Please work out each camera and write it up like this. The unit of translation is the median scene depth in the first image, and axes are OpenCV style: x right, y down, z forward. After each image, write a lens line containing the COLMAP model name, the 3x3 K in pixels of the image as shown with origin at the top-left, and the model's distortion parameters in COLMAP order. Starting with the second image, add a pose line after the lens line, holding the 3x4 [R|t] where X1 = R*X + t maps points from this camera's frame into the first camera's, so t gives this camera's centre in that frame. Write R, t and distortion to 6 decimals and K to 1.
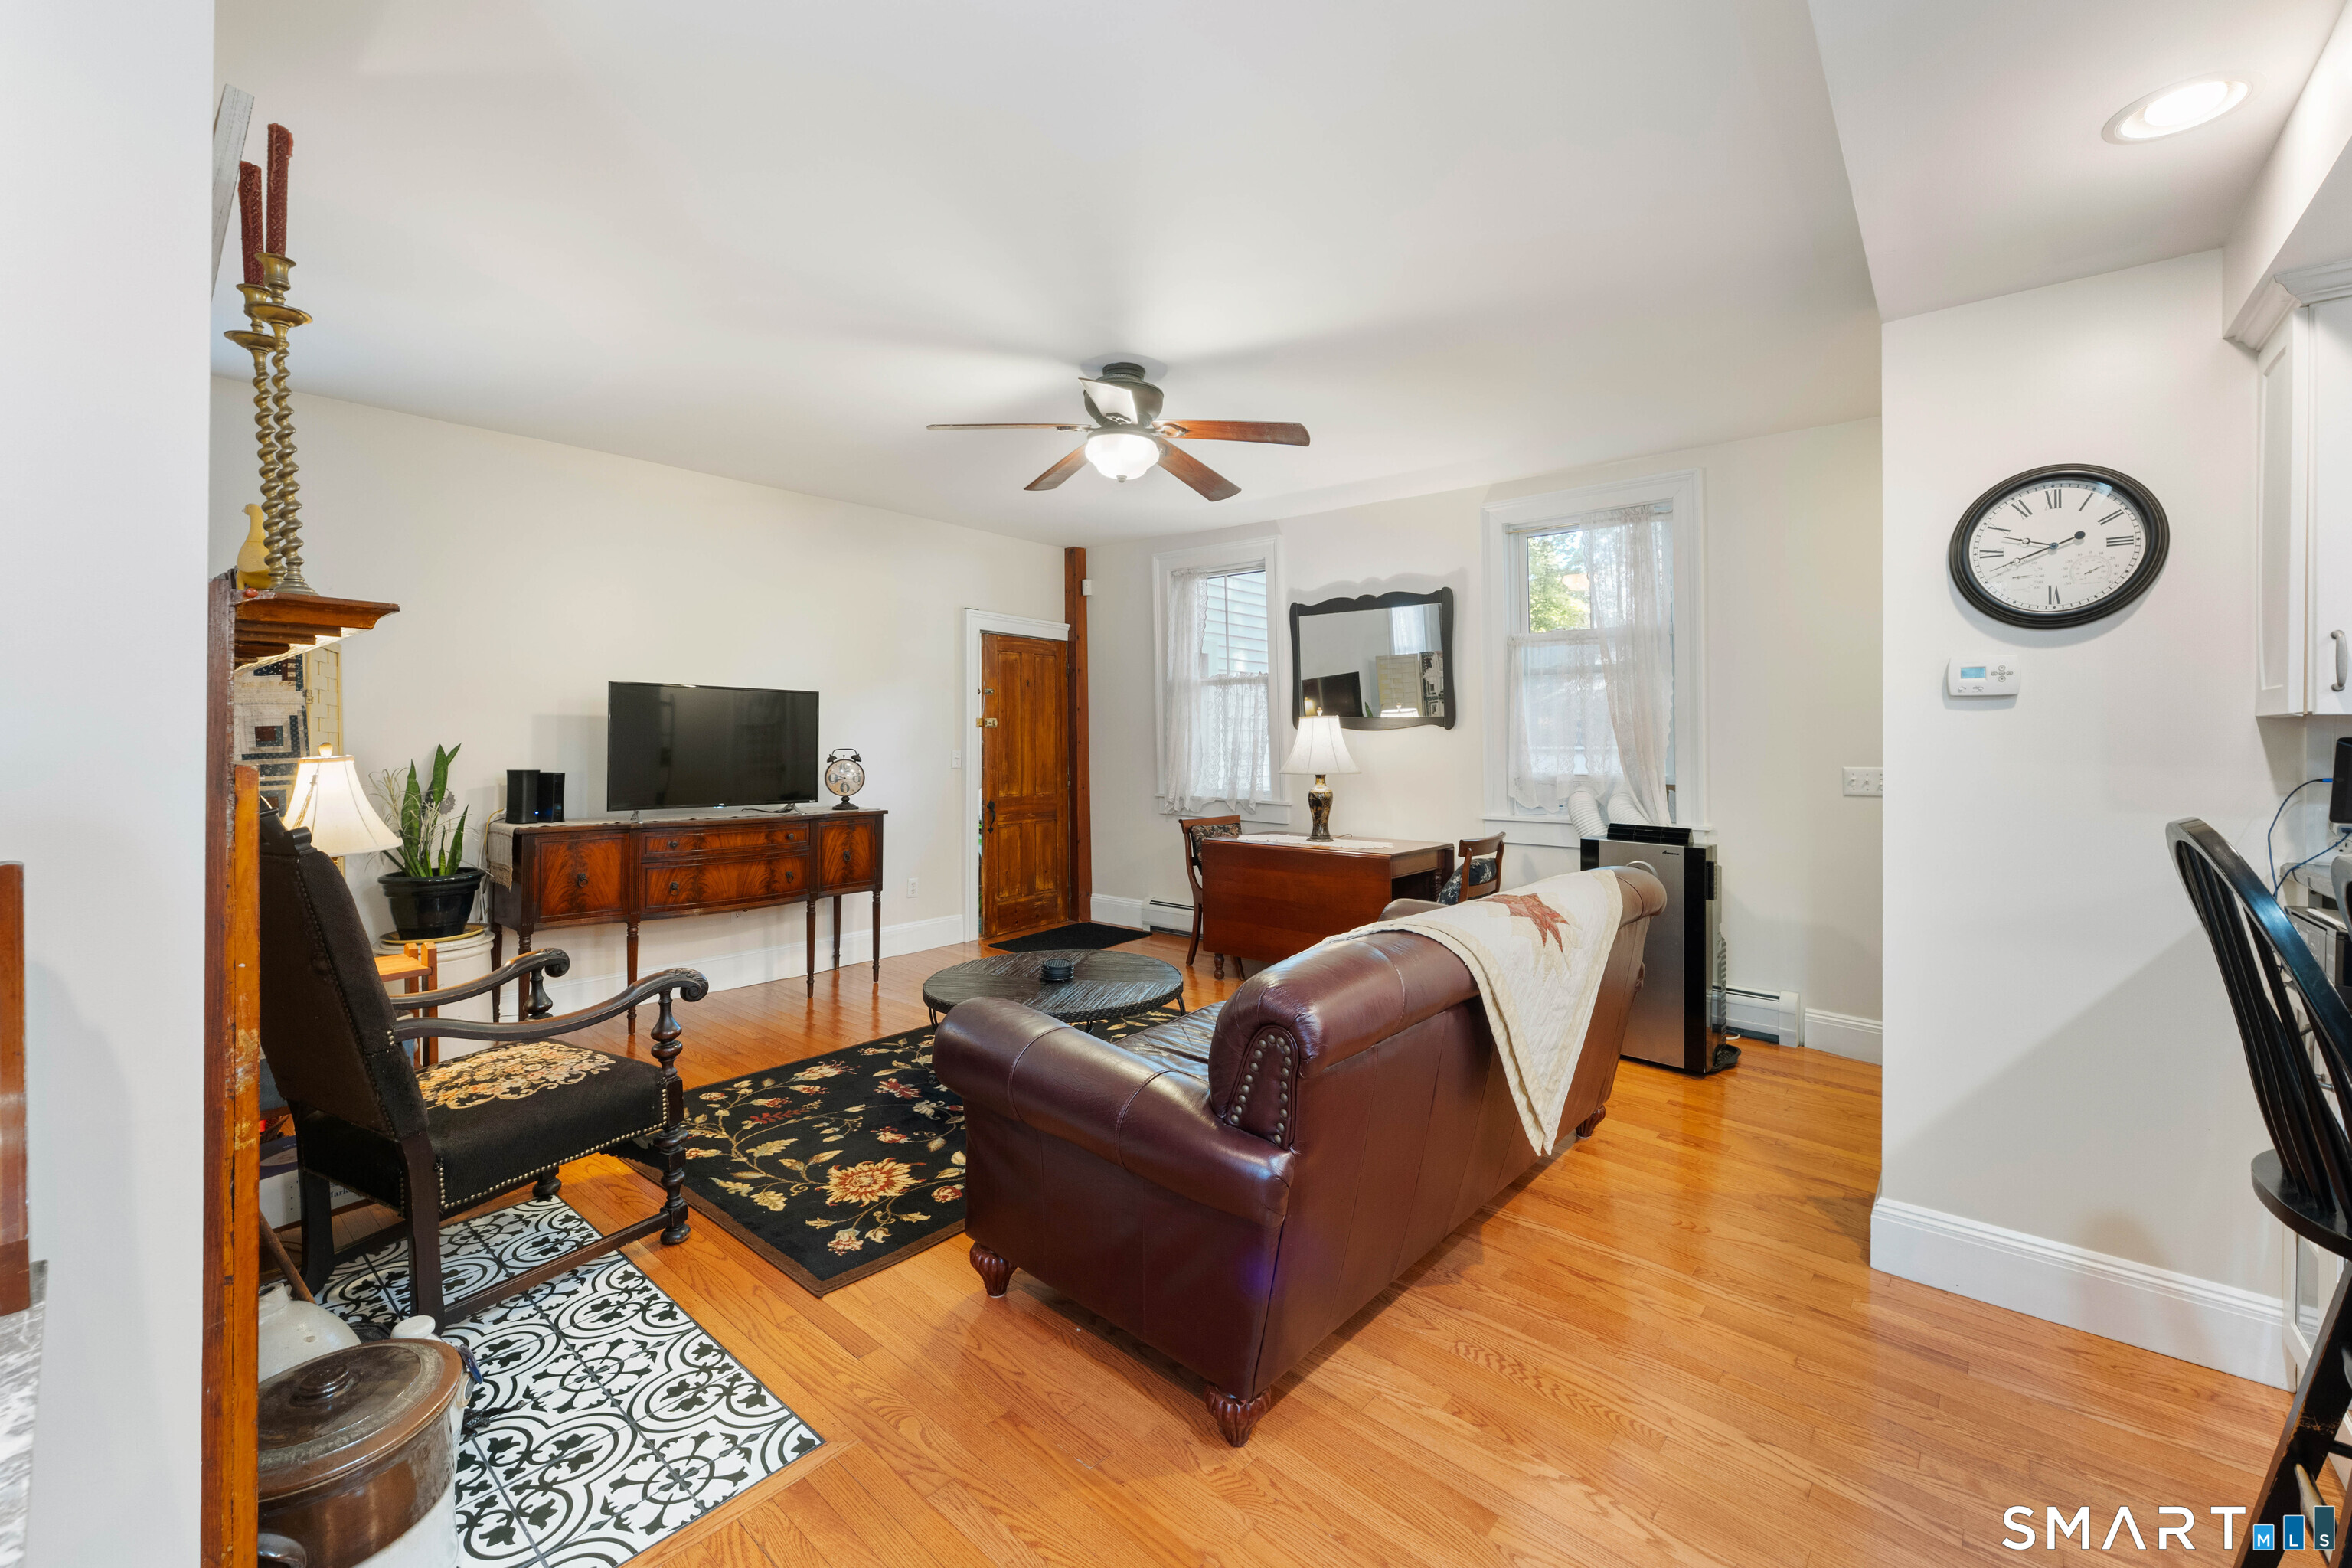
lens RADIAL K [[958.3, 0, 1184.3], [0, 958.3, 729.4], [0, 0, 1]] dist [-0.000062, -0.000576]
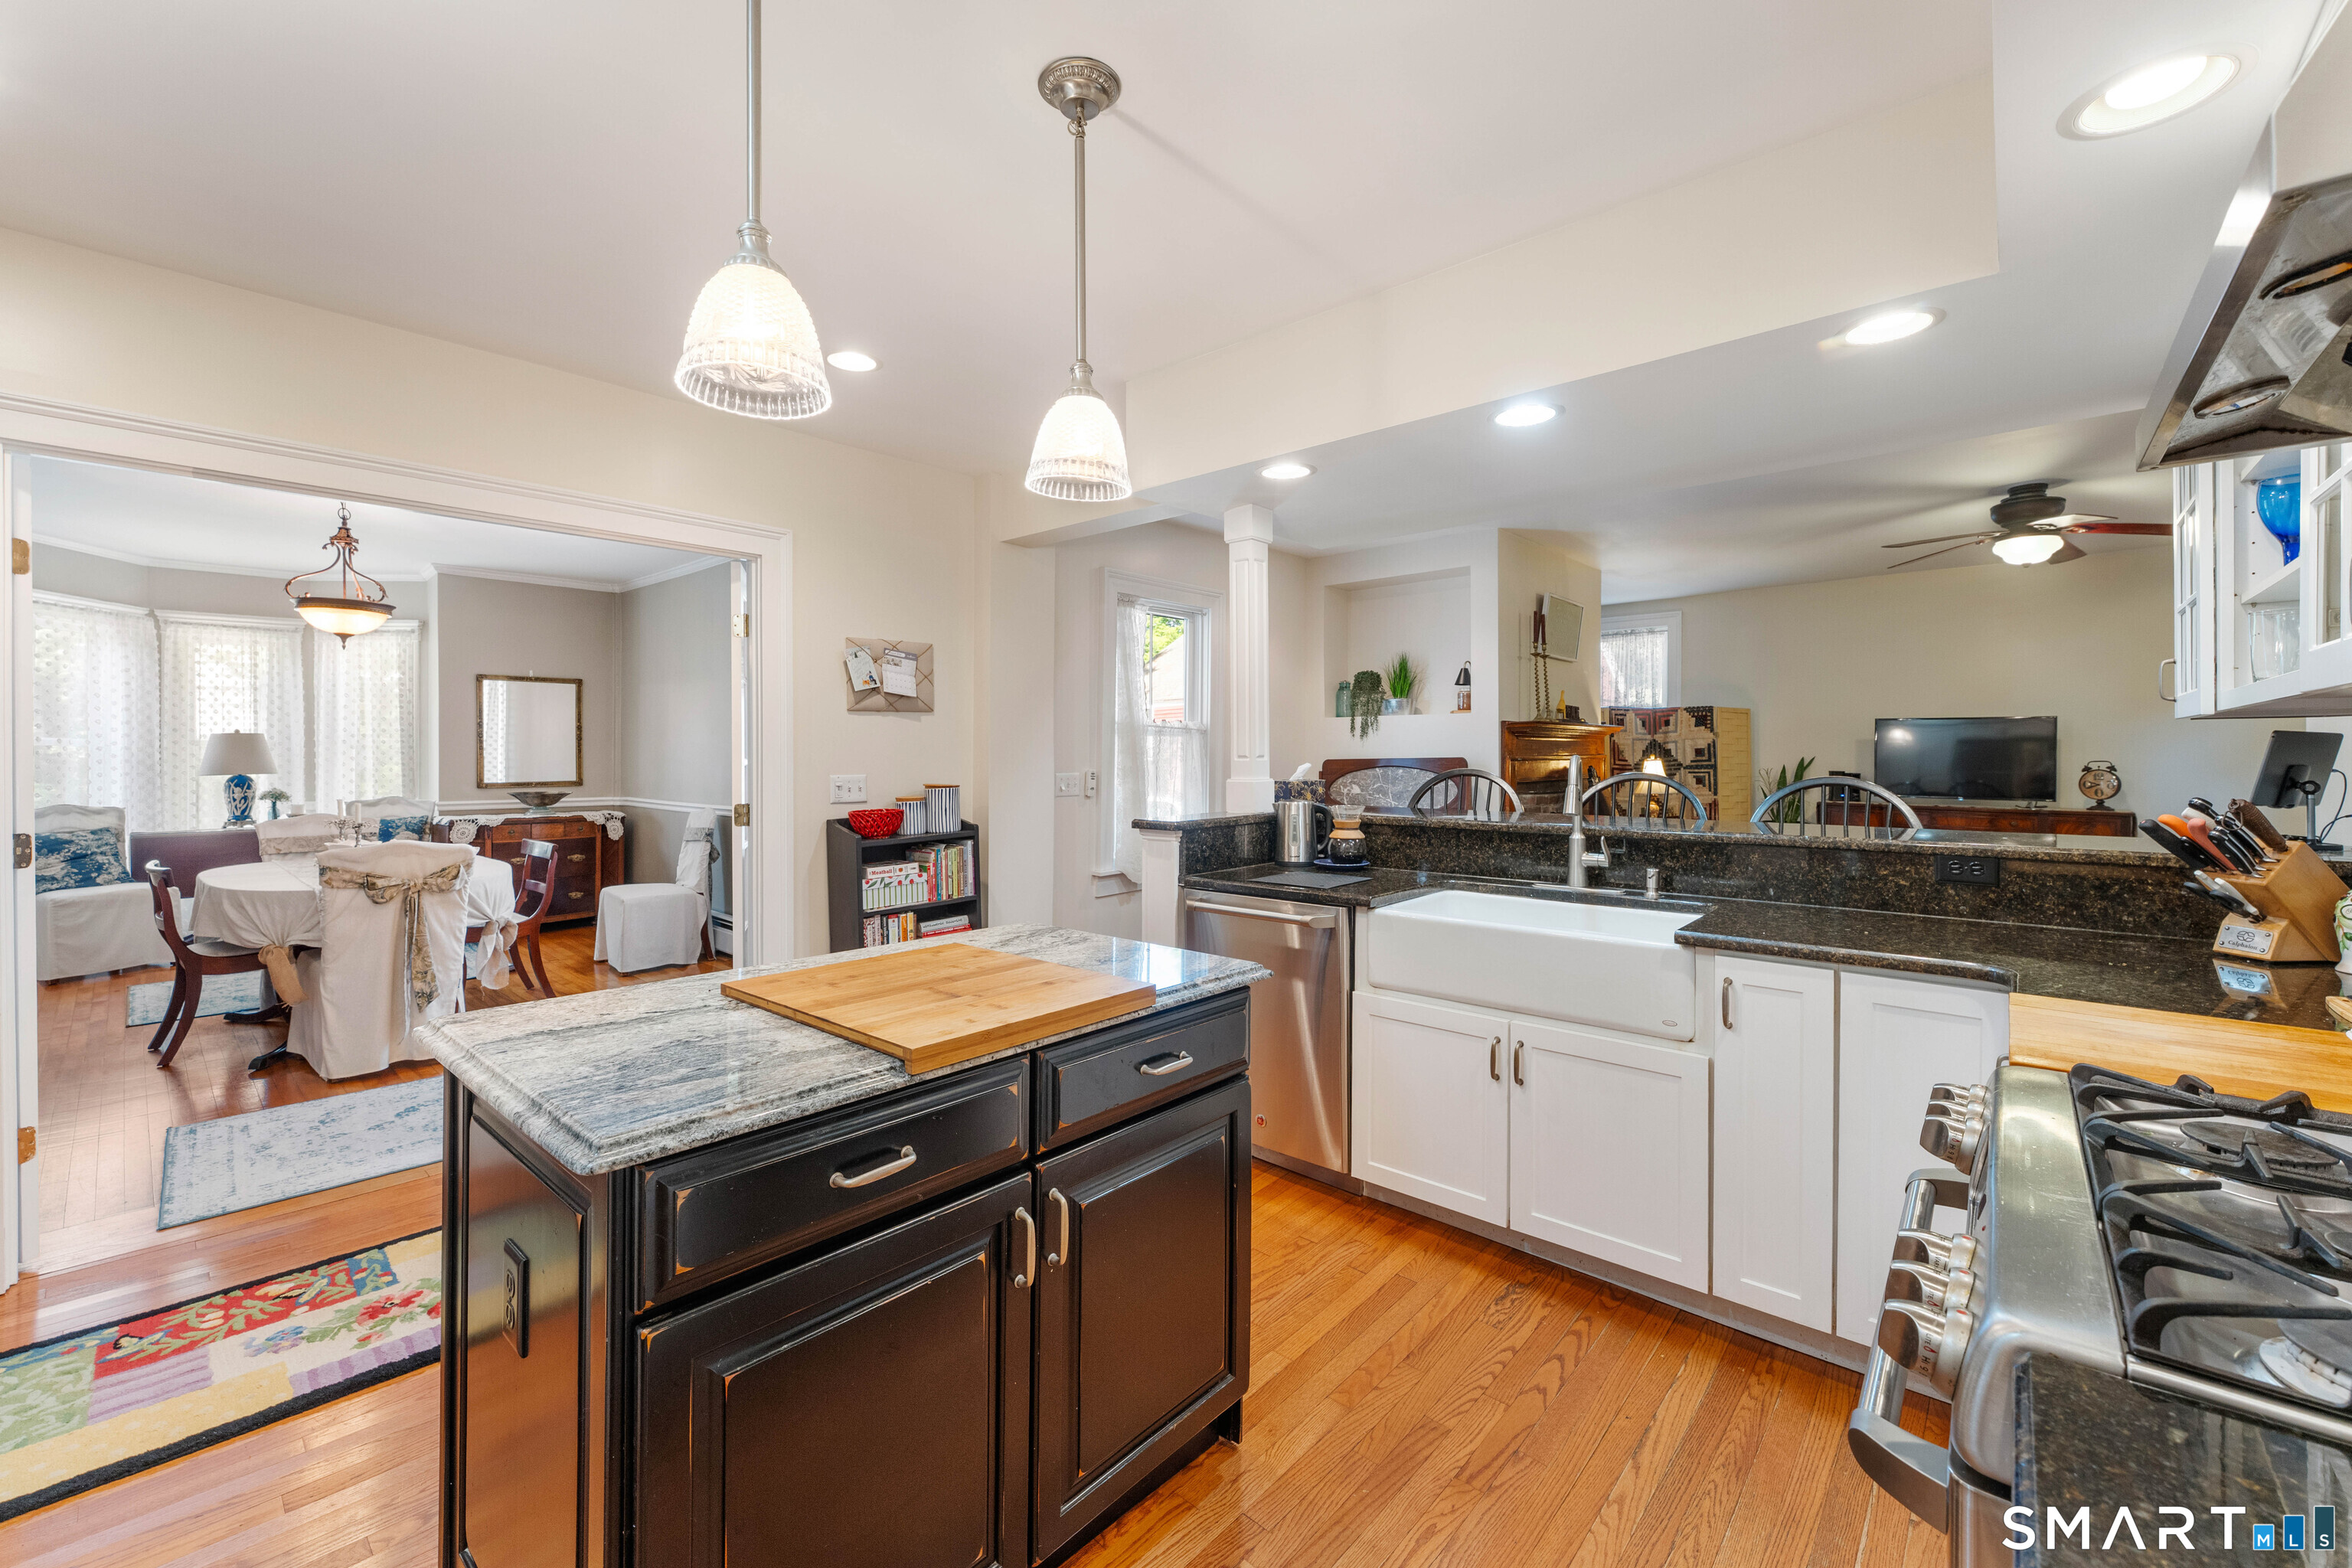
lens RADIAL K [[958.3, 0, 1181.0], [0, 958.3, 762.3], [0, 0, 1]] dist [-0.000062, -0.000576]
pose [[-0.004072, 0.001859, -0.999990, 0.843591], [0.007718, 0.999969, 0.001828, 0.009814], [0.999962, -0.007710, -0.004086, -0.162268]]
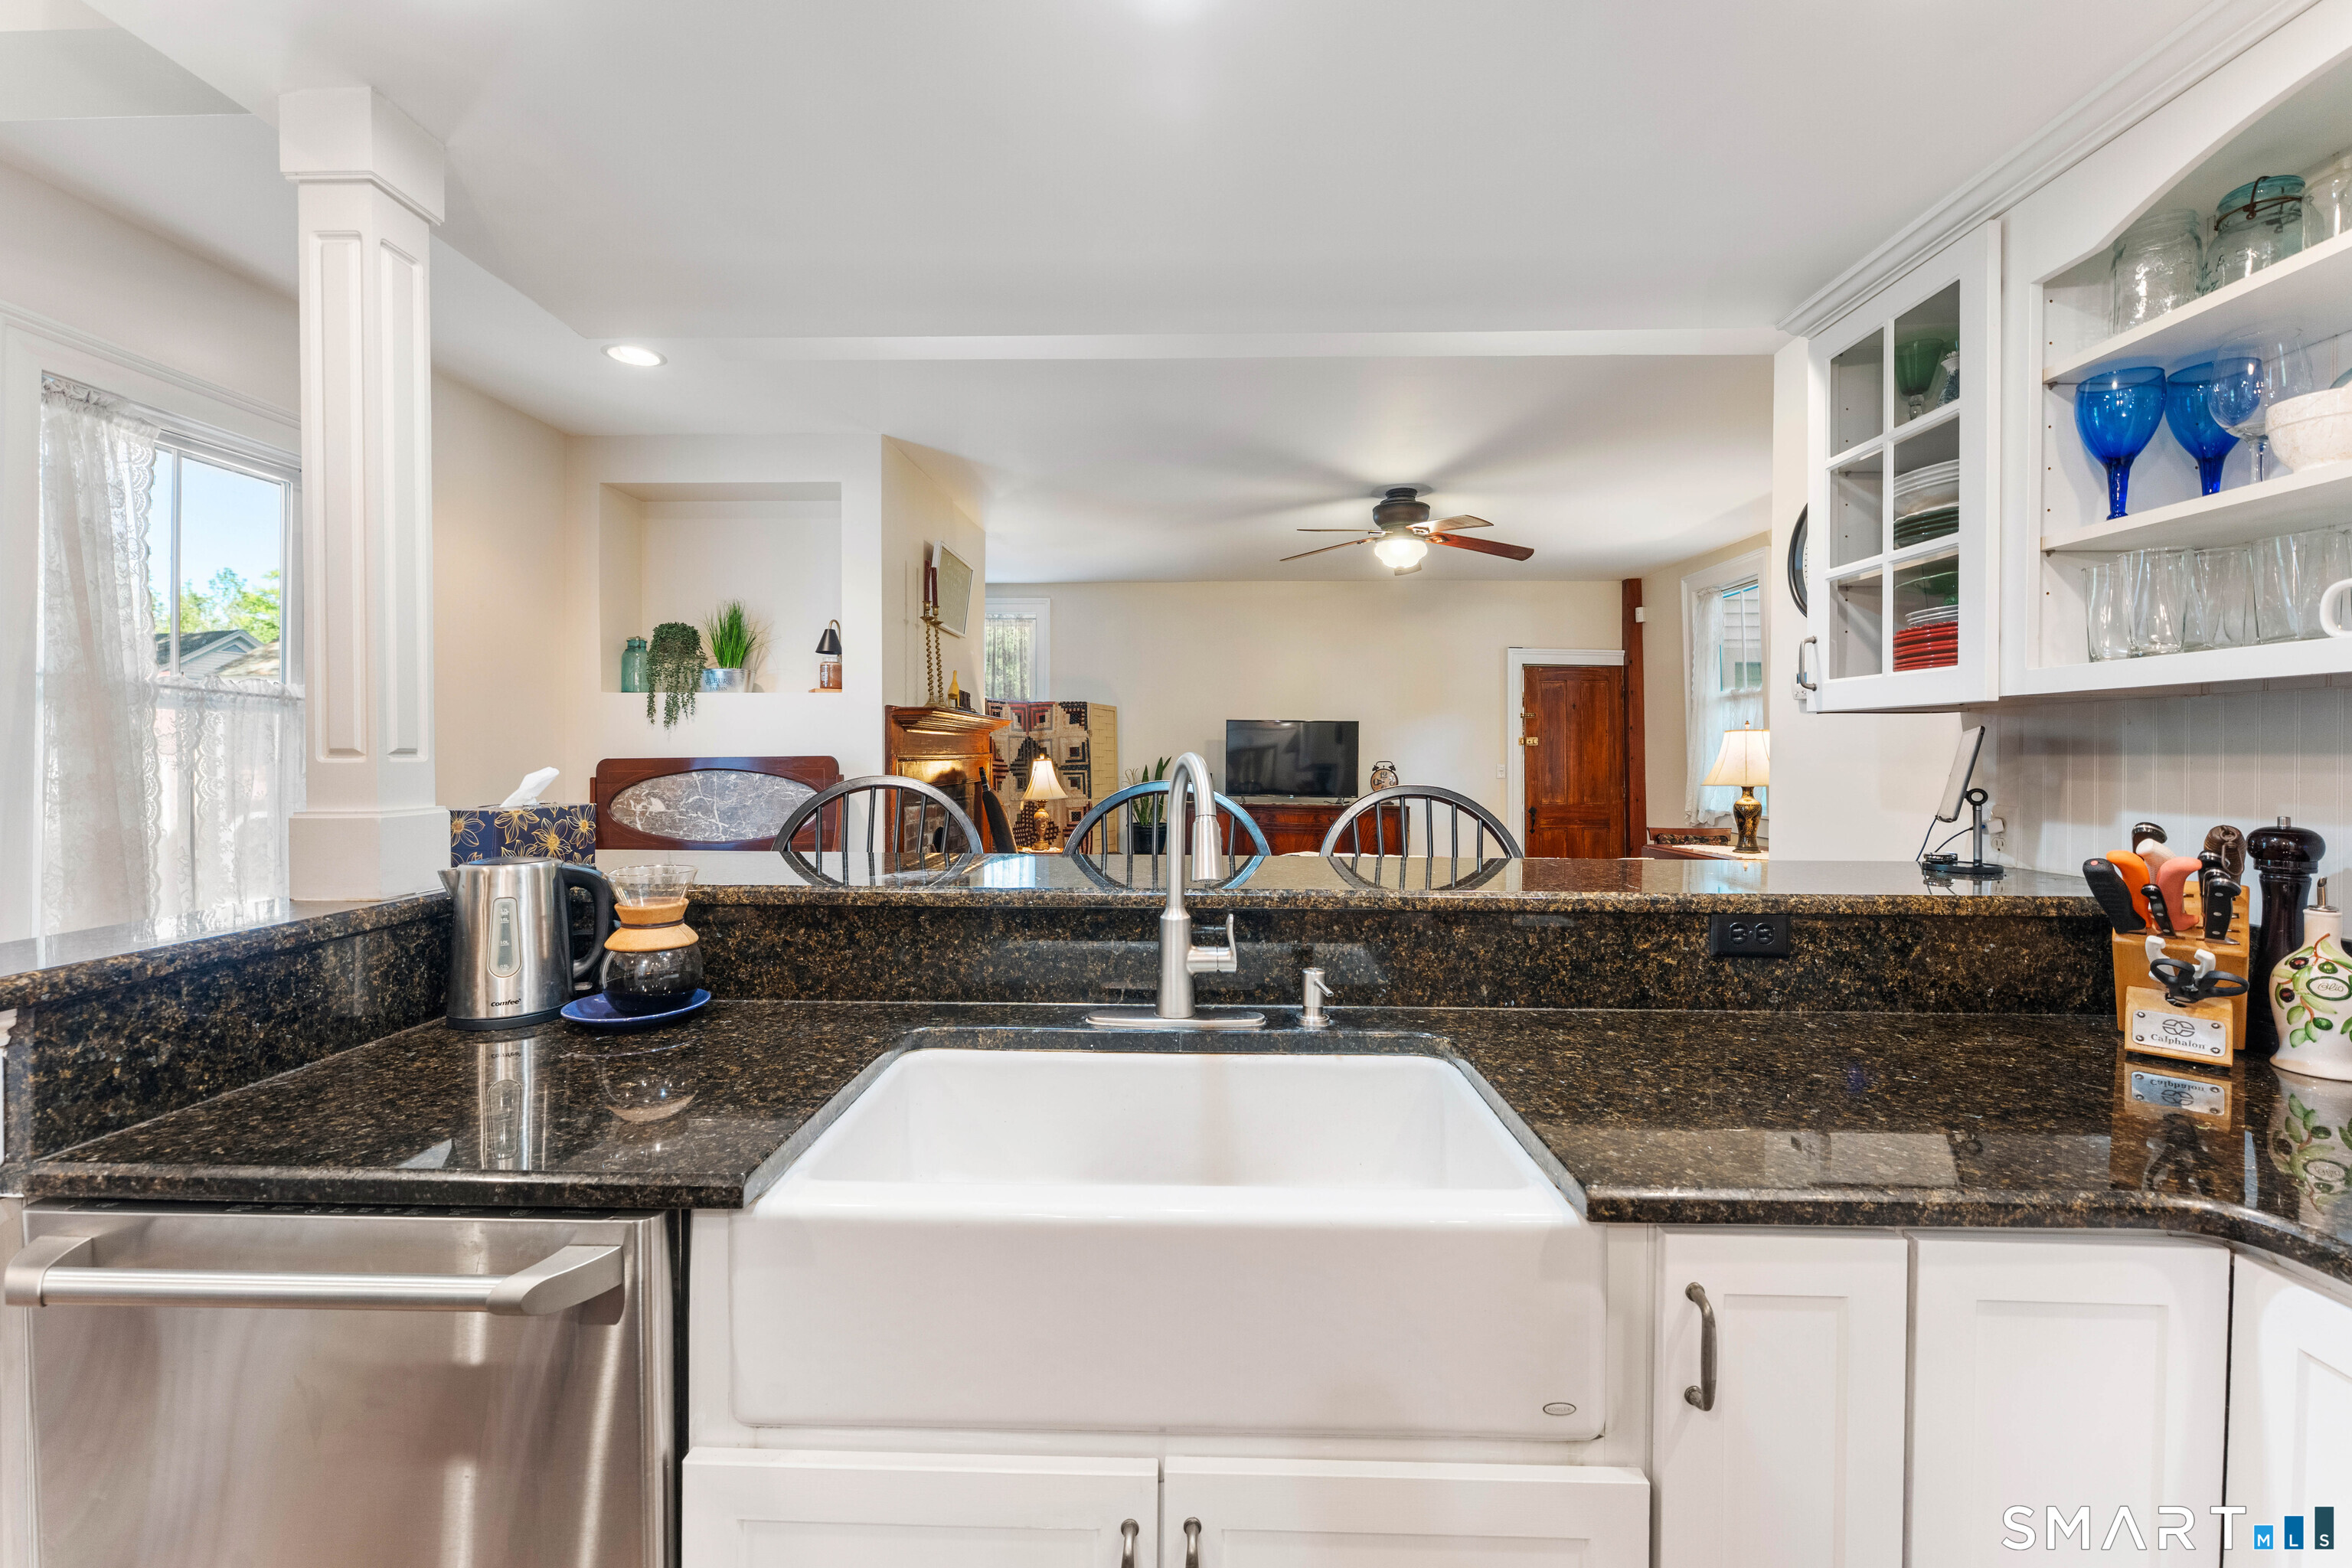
lens RADIAL K [[958.3, 0, 1180.5], [0, 958.3, 759.5], [0, 0, 1]] dist [-0.000062, -0.000576]
pose [[0.632999, 0.000535, -0.774152, 0.522337], [0.004975, 0.999976, 0.004759, 0.009111], [0.774136, -0.006864, 0.632982, -0.112432]]
